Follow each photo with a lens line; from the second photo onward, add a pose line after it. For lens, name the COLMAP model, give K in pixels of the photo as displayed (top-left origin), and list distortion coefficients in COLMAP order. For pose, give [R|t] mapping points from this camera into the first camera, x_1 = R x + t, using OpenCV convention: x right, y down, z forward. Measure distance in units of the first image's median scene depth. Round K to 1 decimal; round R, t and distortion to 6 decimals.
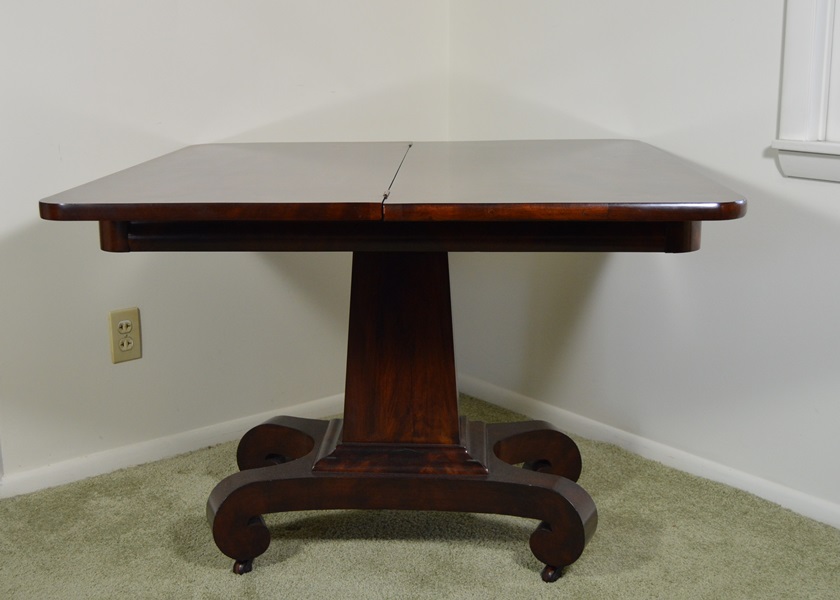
lens RADIAL K [[1051.7, 0, 382.2], [0, 1051.7, 304.1], [0, 0, 1]] dist [-0.056867, 0.000000]
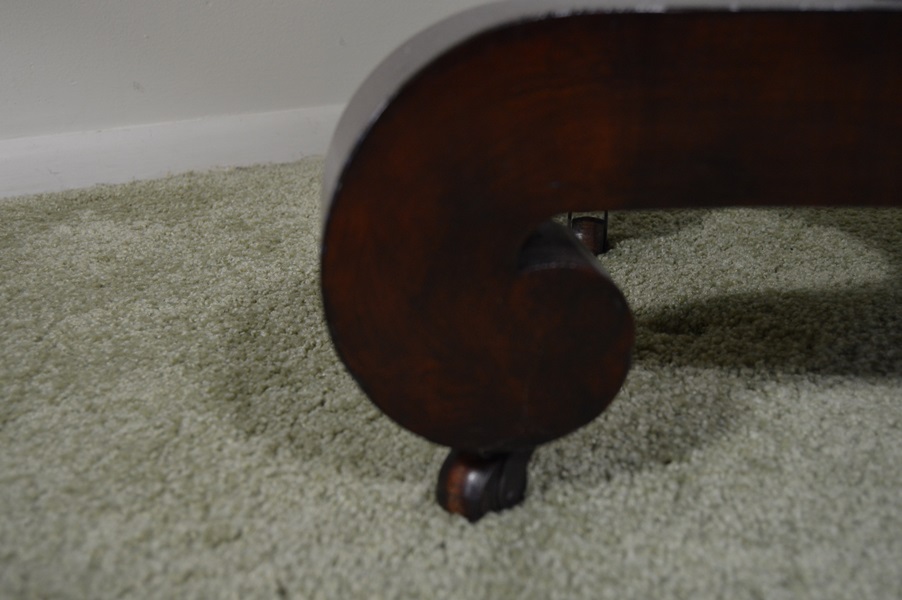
lens RADIAL K [[935.9, 0, 451.8], [0, 935.9, 299.7], [0, 0, 1]] dist [-0.051246, 0.000000]
pose [[0.983164, 0.050186, -0.175697, -0.106435], [-0.026411, 0.990476, 0.135127, 0.187142], [0.180805, -0.128212, 0.975126, 0.805864]]
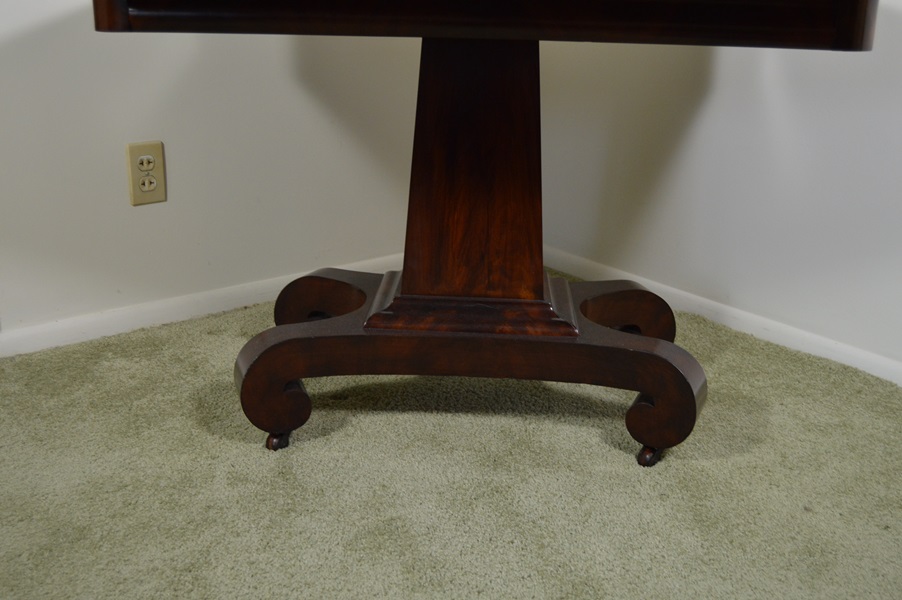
lens RADIAL K [[935.9, 0, 450.2], [0, 935.9, 303.7], [0, 0, 1]] dist [-0.051246, 0.000000]
pose [[0.999099, 0.023933, 0.035048, -0.024721], [-0.027266, 0.994817, 0.097958, 0.065123], [-0.032522, -0.098826, 0.994573, 0.265506]]
